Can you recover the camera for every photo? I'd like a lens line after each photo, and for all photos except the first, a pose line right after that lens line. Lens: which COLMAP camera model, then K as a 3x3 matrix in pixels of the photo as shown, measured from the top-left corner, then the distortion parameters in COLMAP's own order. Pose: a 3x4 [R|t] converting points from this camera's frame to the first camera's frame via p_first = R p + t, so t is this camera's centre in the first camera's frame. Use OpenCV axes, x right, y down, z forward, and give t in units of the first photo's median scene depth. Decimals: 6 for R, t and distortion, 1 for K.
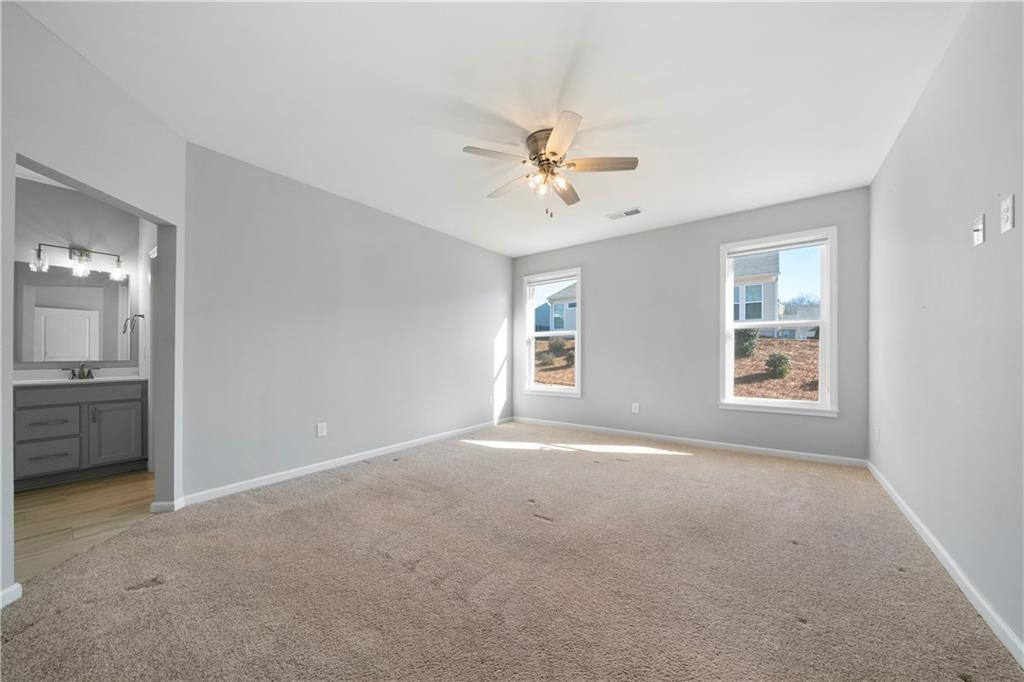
lens RADIAL K [[348.7, 0, 513.2], [0, 348.7, 354.7], [0, 0, 1]] dist [-0.000022, -0.000054]
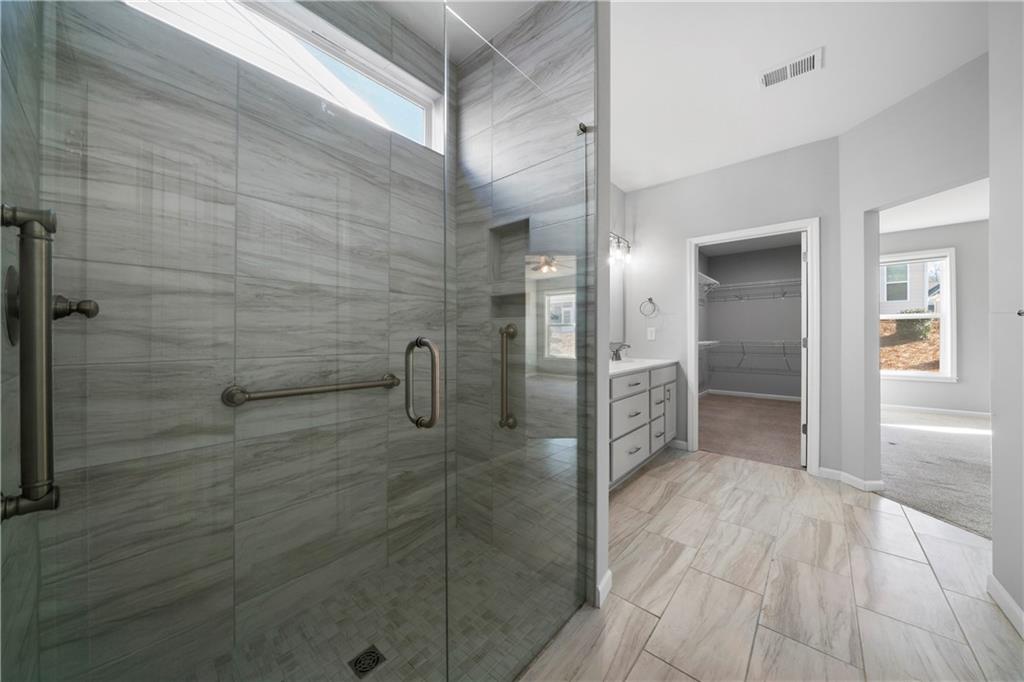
lens RADIAL K [[355.4, 0, 511.6], [0, 355.4, 335.5], [0, 0, 1]] dist [0.000358, 0.000025]
pose [[0.997021, -0.000755, -0.077131, -1.472018], [0.000727, 1.000000, -0.000385, -0.001897], [0.077131, 0.000328, 0.997021, -0.081848]]
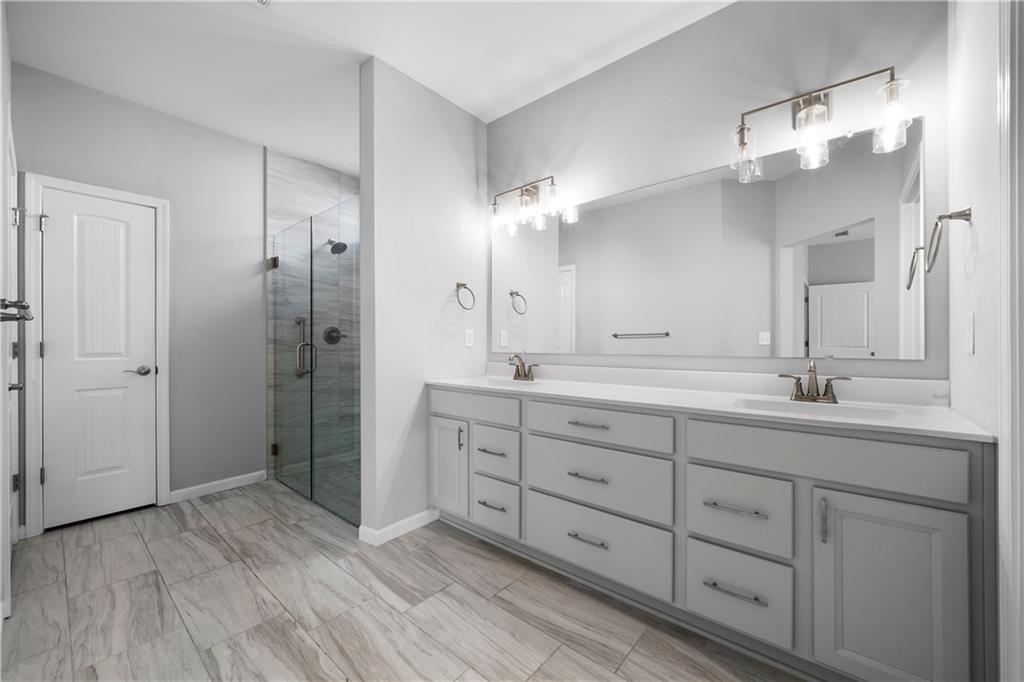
lens RADIAL K [[394.6, 0, 512.0], [0, 394.6, 341.0], [0, 0, 1]] dist [-0.001784, -0.000202]
pose [[-0.067390, -0.008938, -0.997687, -0.740237], [-0.003184, 0.999957, -0.008743, 0.002788], [0.997722, 0.002587, -0.067415, 0.670229]]
